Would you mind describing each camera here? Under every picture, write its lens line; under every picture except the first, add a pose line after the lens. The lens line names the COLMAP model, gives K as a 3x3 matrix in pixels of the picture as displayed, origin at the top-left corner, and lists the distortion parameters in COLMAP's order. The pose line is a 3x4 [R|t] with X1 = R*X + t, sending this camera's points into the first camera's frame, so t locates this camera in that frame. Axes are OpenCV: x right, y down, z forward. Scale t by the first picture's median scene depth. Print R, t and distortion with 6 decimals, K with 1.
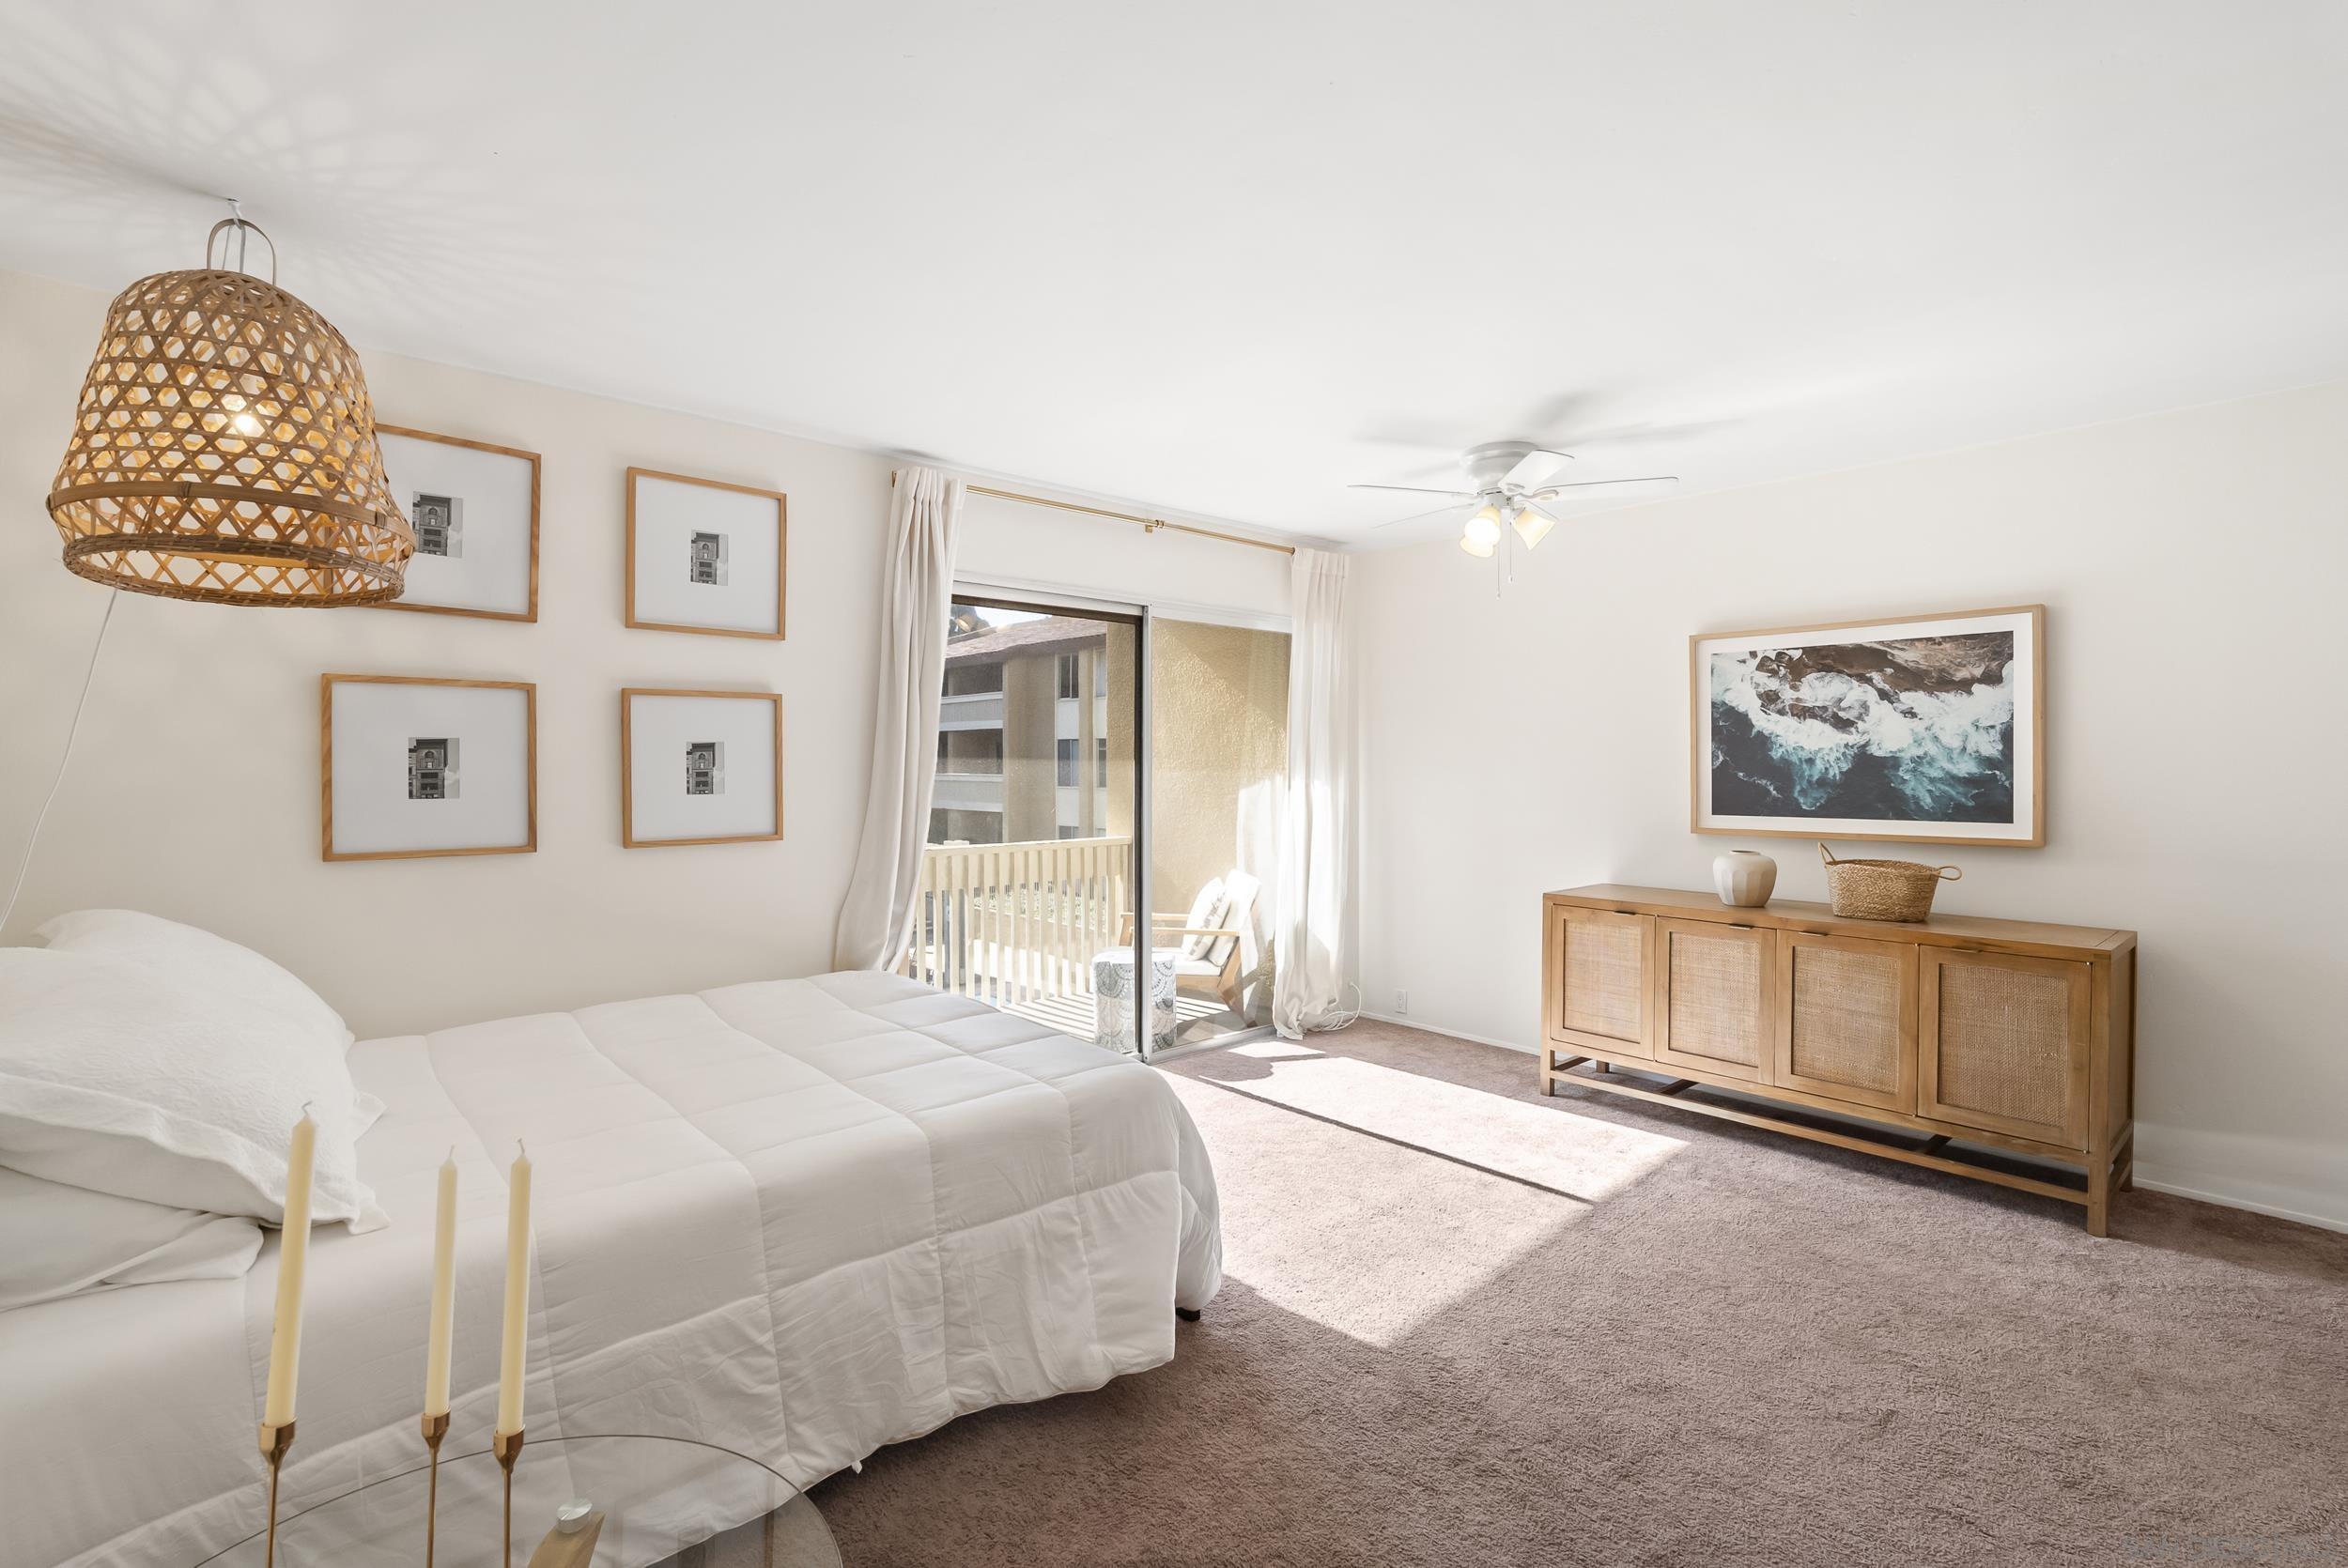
lens RADIAL K [[1068.2, 0, 1172.1], [0, 1068.2, 774.2], [0, 0, 1]] dist [-0.008034, 0.003062]
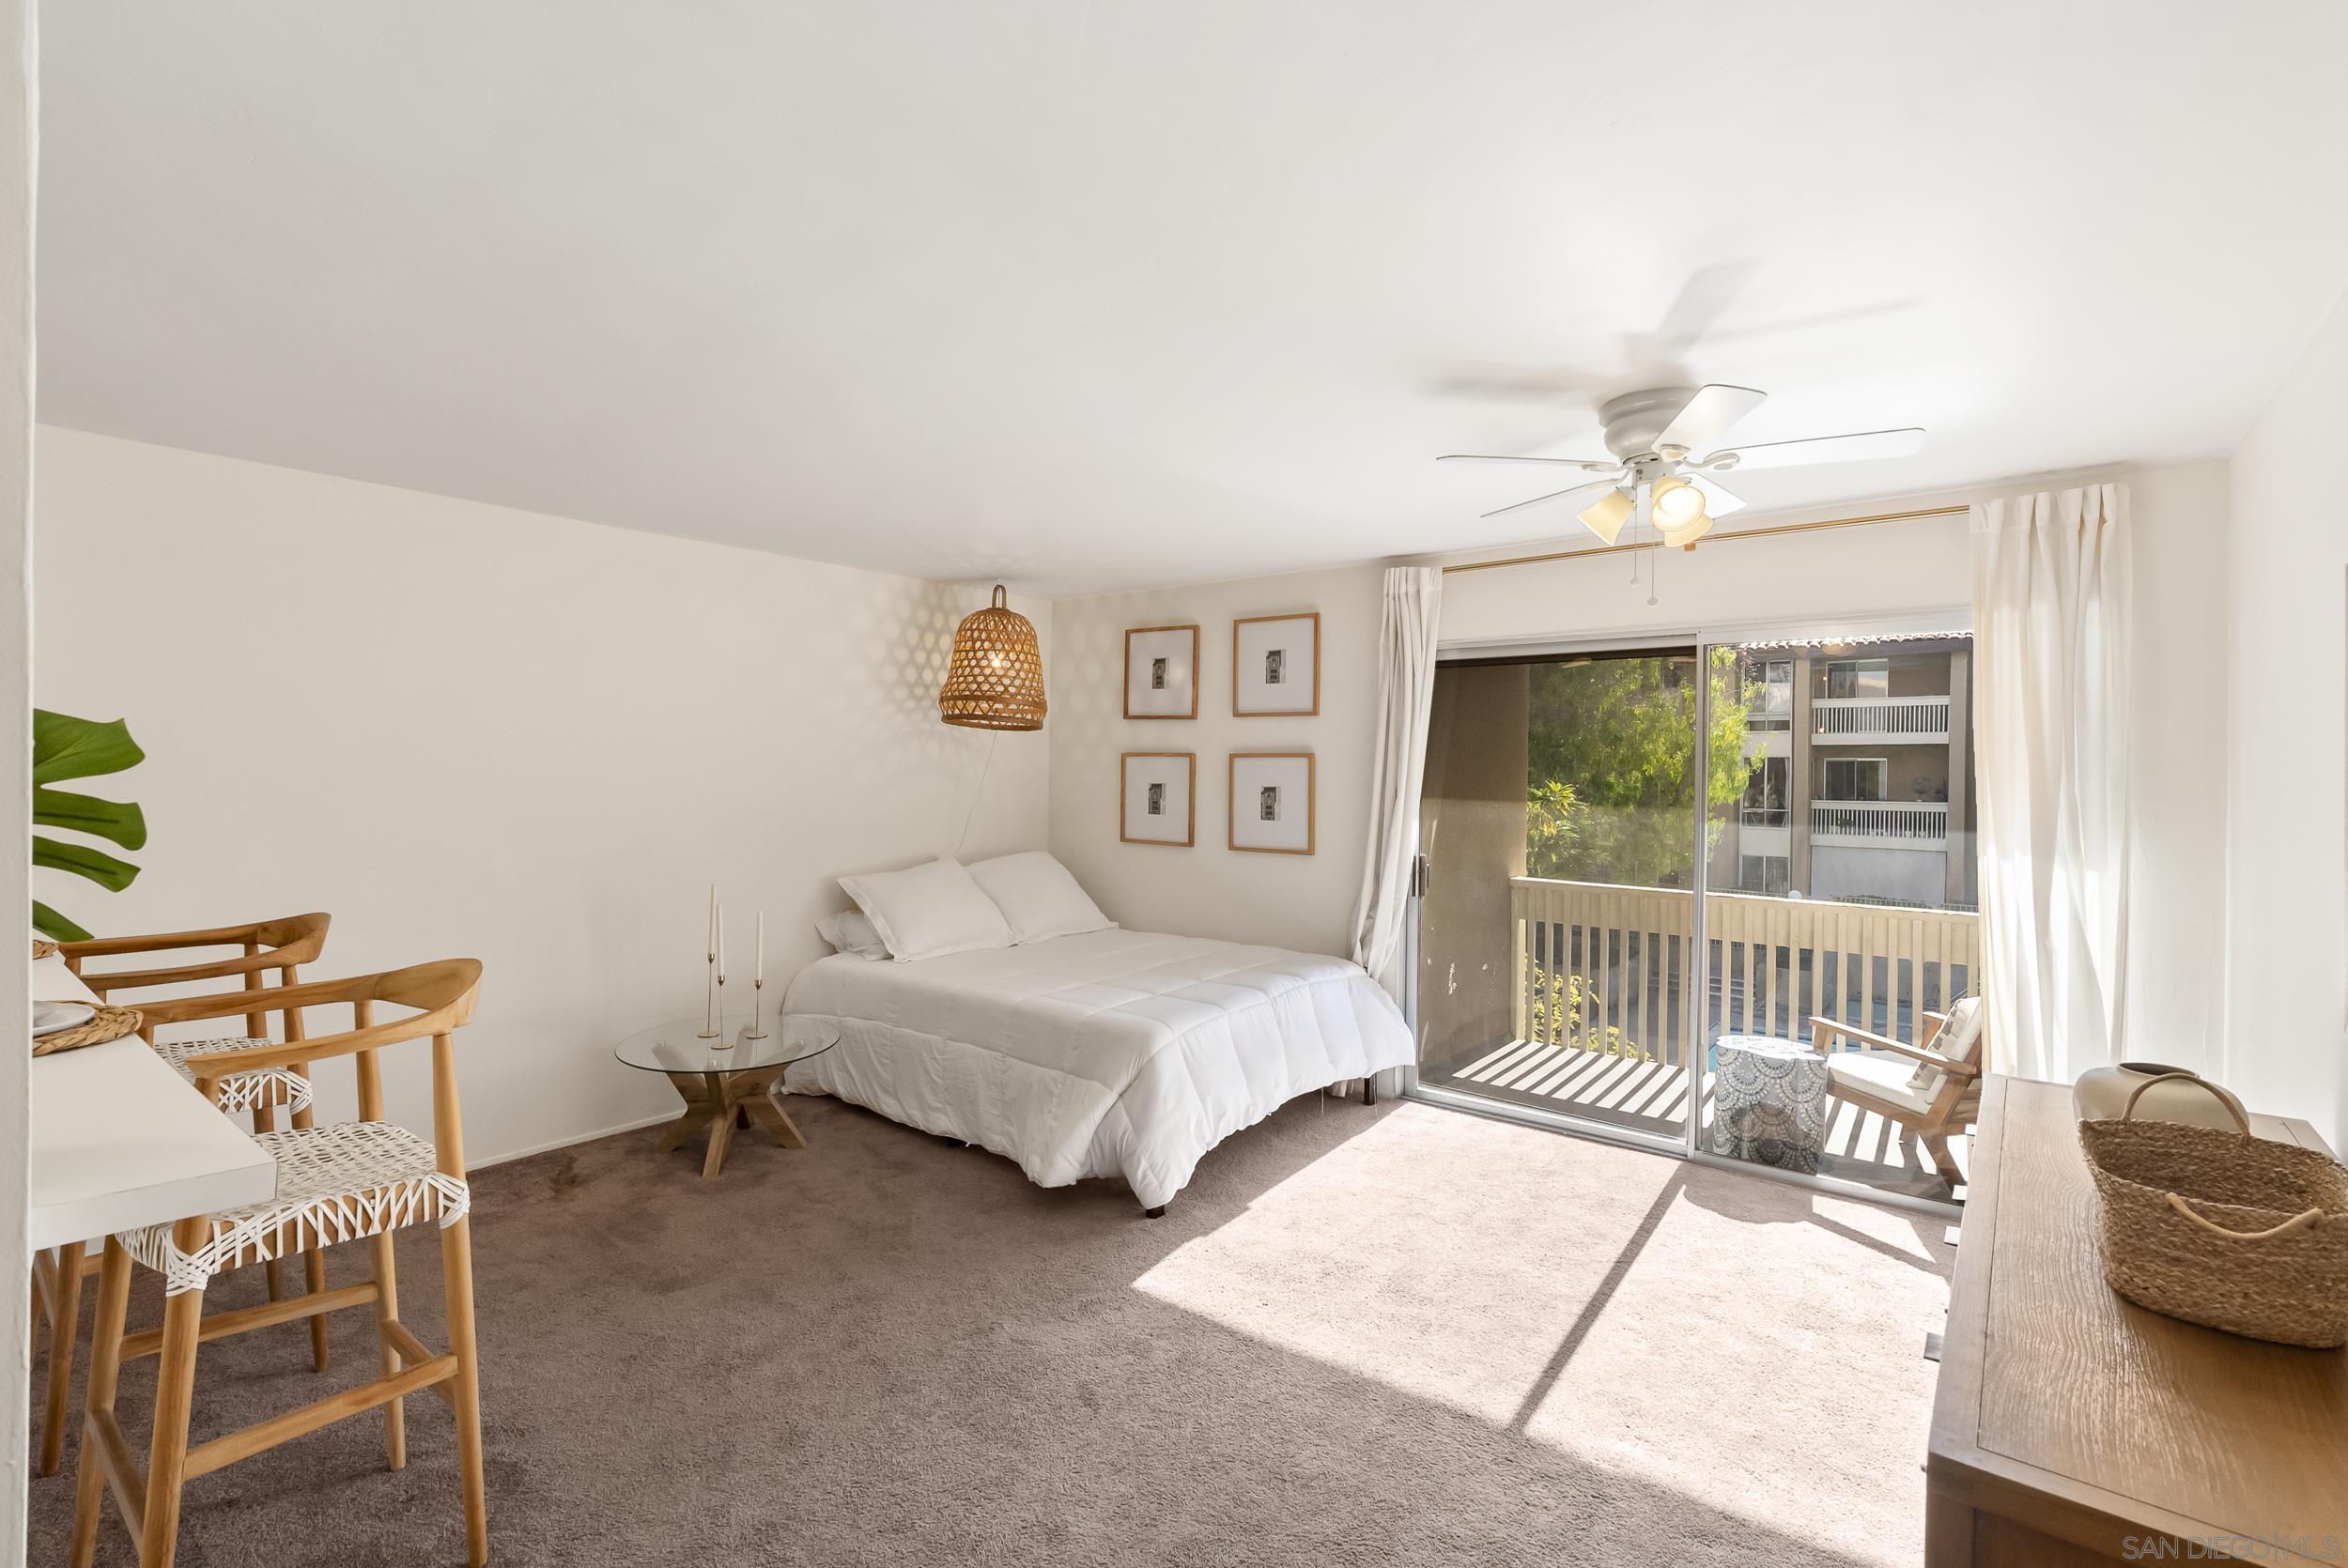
lens RADIAL K [[1068.2, 0, 1175.0], [0, 1068.2, 778.1], [0, 0, 1]] dist [-0.008034, 0.003062]
pose [[0.165157, 0.007608, -0.986238, 1.114764], [-0.027092, 0.999628, 0.003174, -0.045711], [0.985895, 0.026195, 0.165301, 0.643237]]
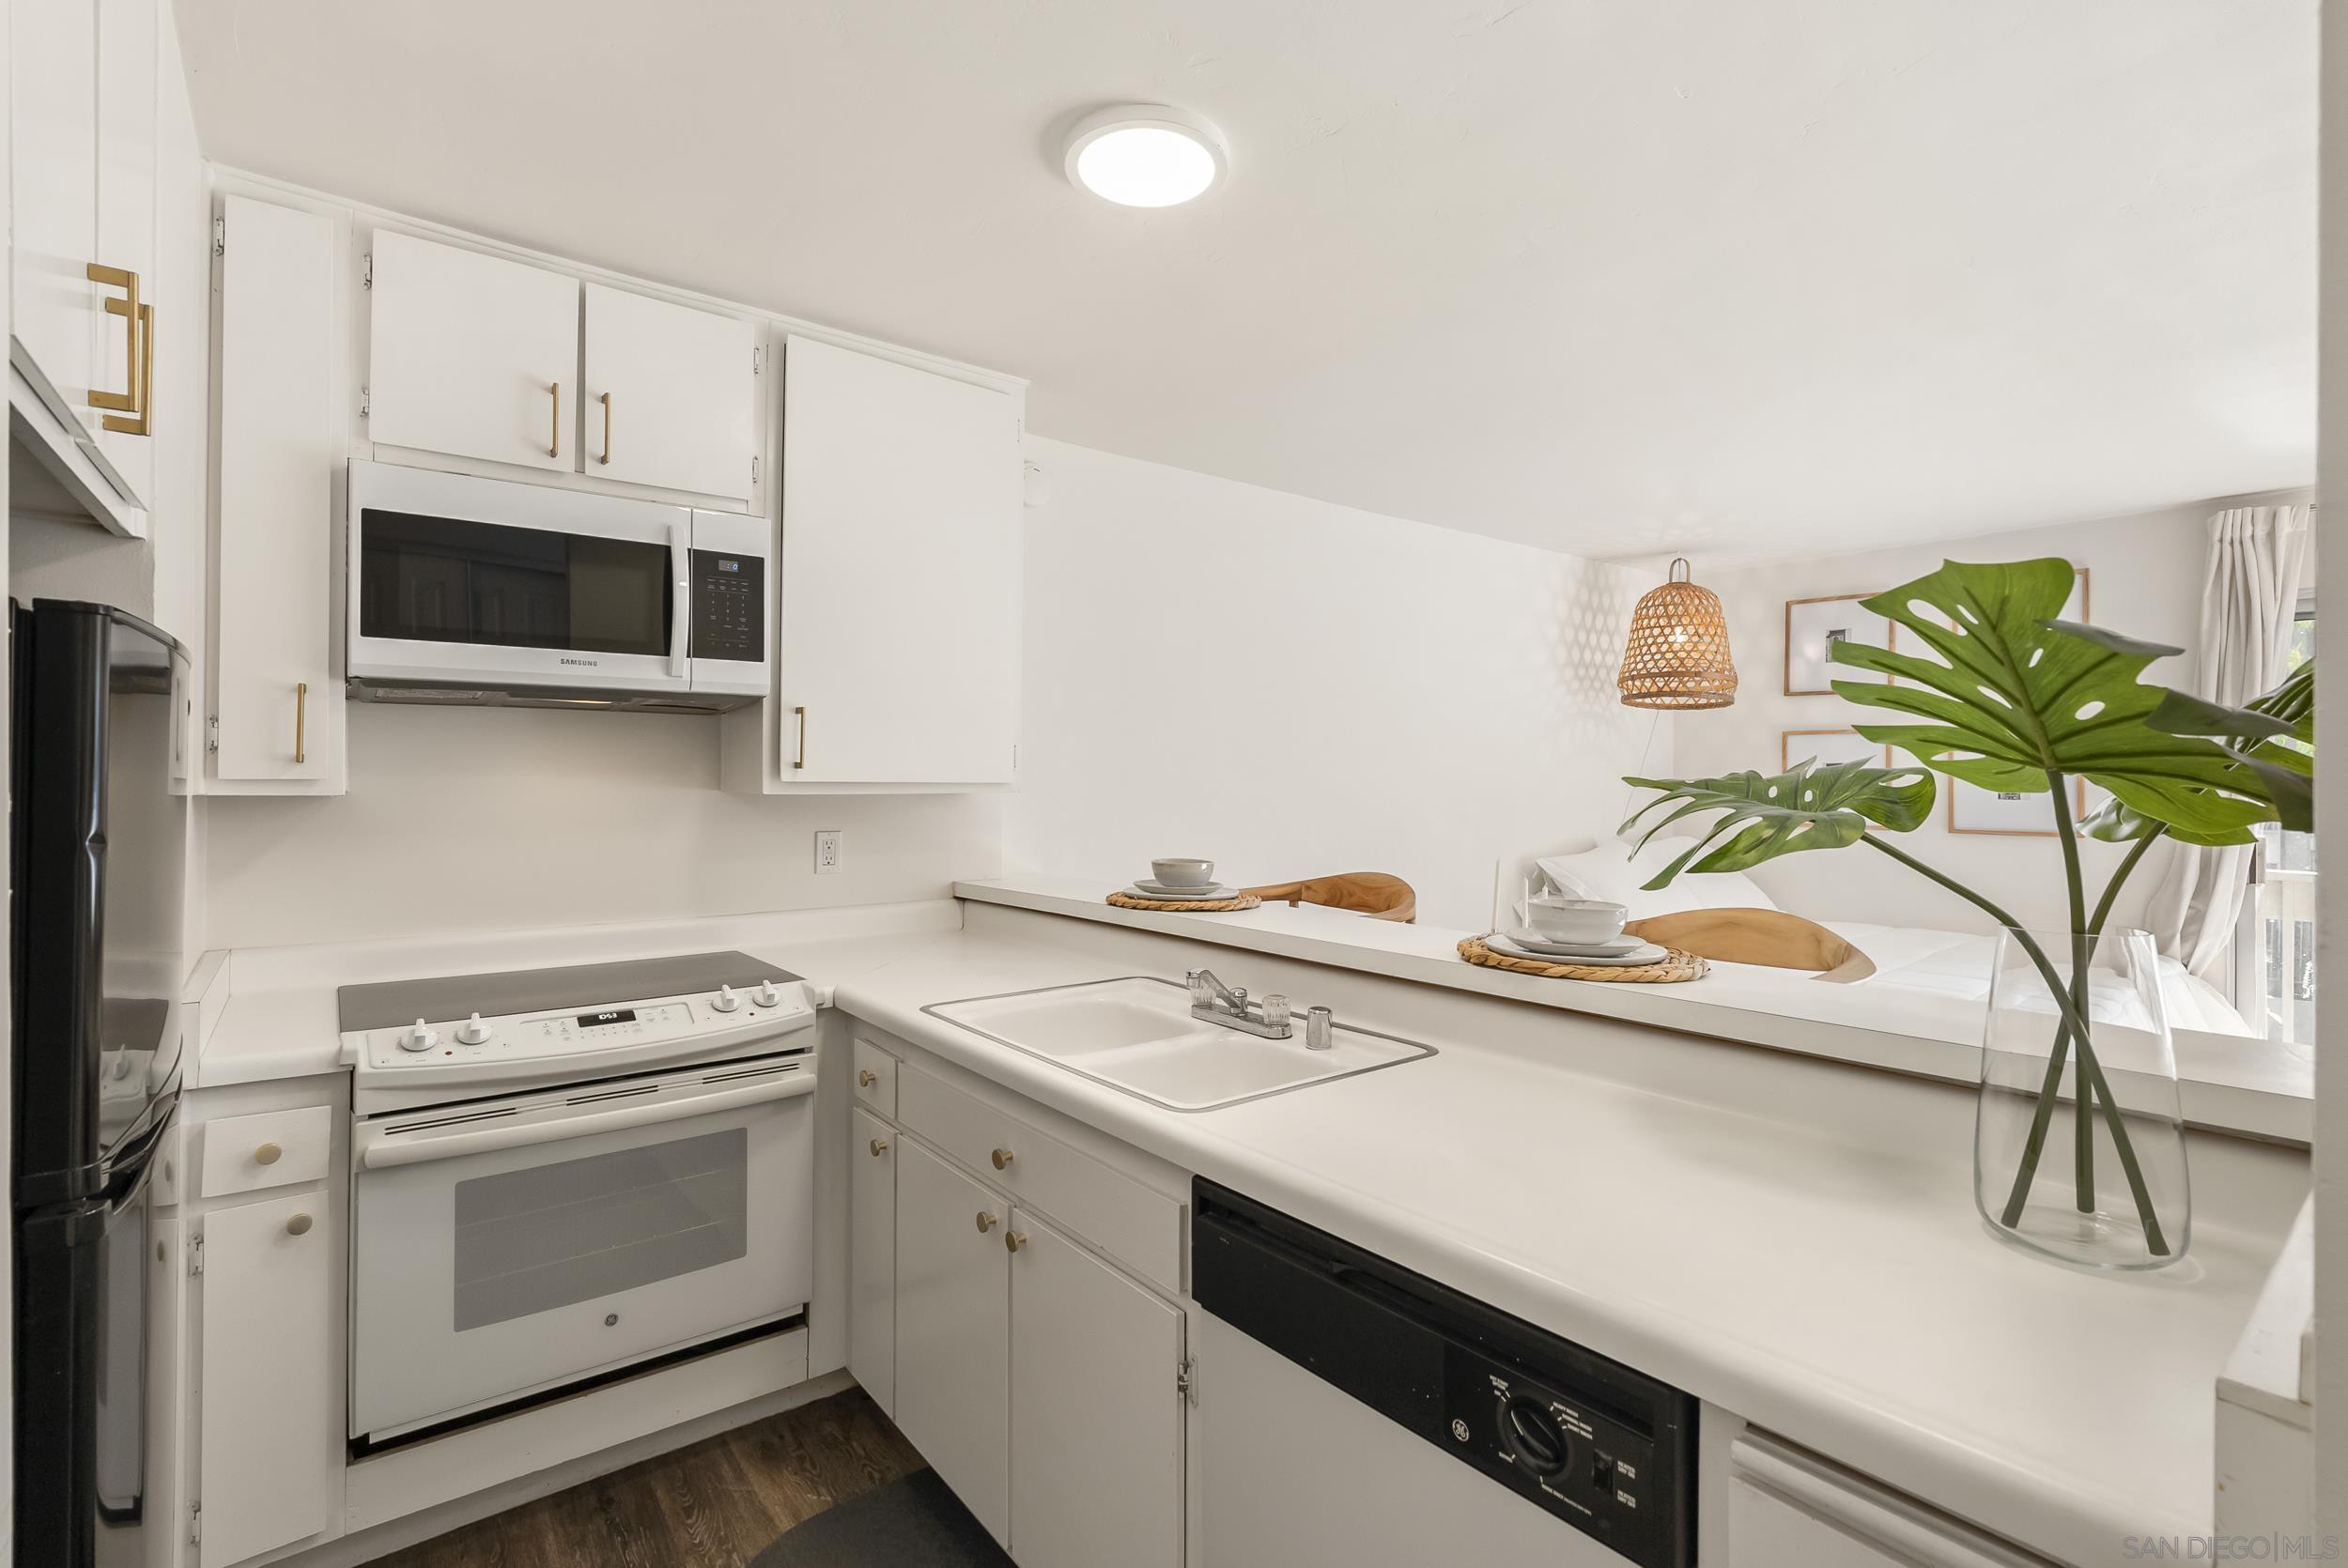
lens RADIAL K [[1068.2, 0, 1164.8], [0, 1068.2, 768.8], [0, 0, 1]] dist [-0.008034, 0.003062]
pose [[-0.069058, -0.004945, -0.997600, 1.087229], [-0.016790, 0.999852, -0.003794, 0.002429], [0.997471, 0.016488, -0.069131, -0.013422]]
